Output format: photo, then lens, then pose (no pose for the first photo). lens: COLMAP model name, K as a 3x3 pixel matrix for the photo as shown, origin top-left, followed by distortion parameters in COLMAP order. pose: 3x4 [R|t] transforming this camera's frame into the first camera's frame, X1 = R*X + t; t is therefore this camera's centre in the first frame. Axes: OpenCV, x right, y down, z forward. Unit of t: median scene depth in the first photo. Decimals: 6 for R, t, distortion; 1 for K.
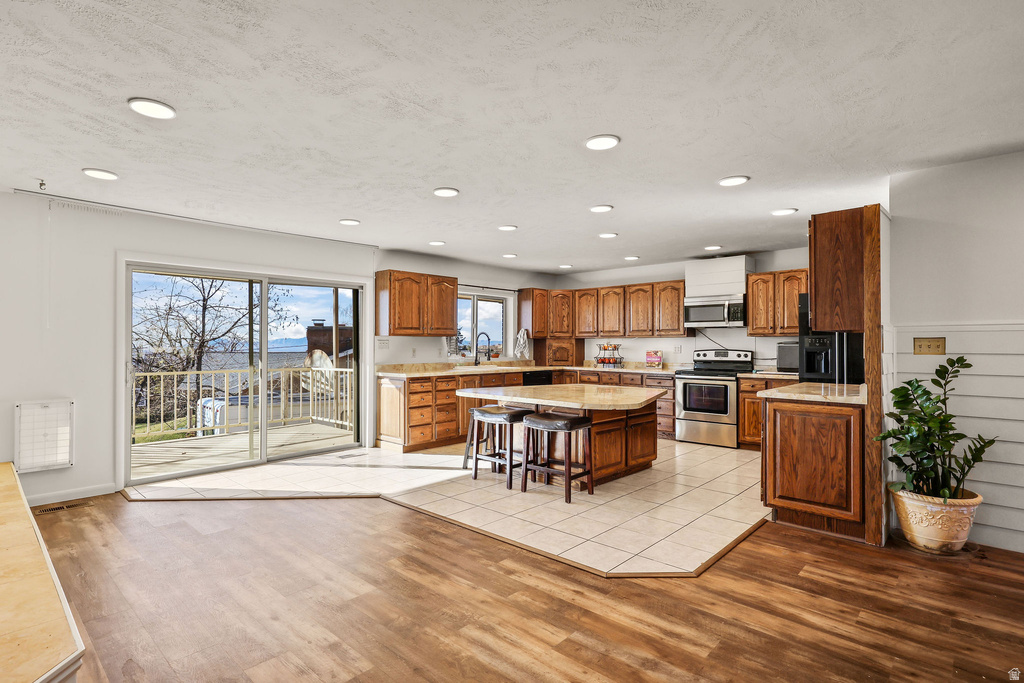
lens RADIAL K [[510.3, 0, 509.5], [0, 510.3, 341.3], [0, 0, 1]] dist [-0.003356, -0.000717]
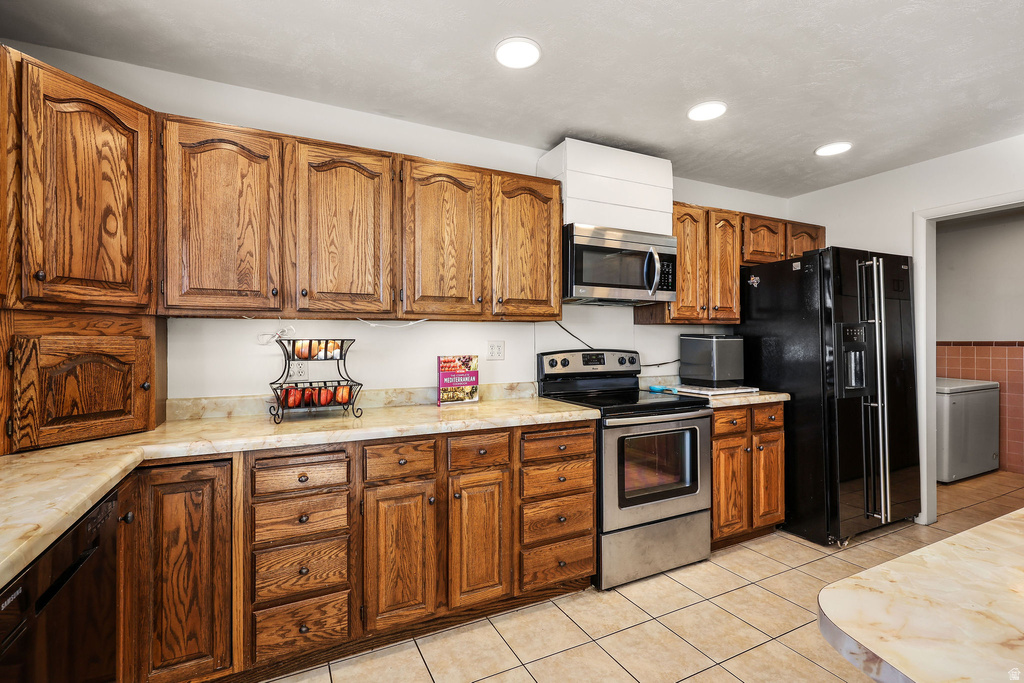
lens RADIAL K [[462.0, 0, 510.1], [0, 462.0, 337.2], [0, 0, 1]] dist [-0.001853, -0.000144]
pose [[0.357602, 0.002922, 0.933869, -0.017268], [-0.002102, 0.999995, -0.002324, 0.005350], [-0.933872, -0.001132, 0.357606, 0.879894]]
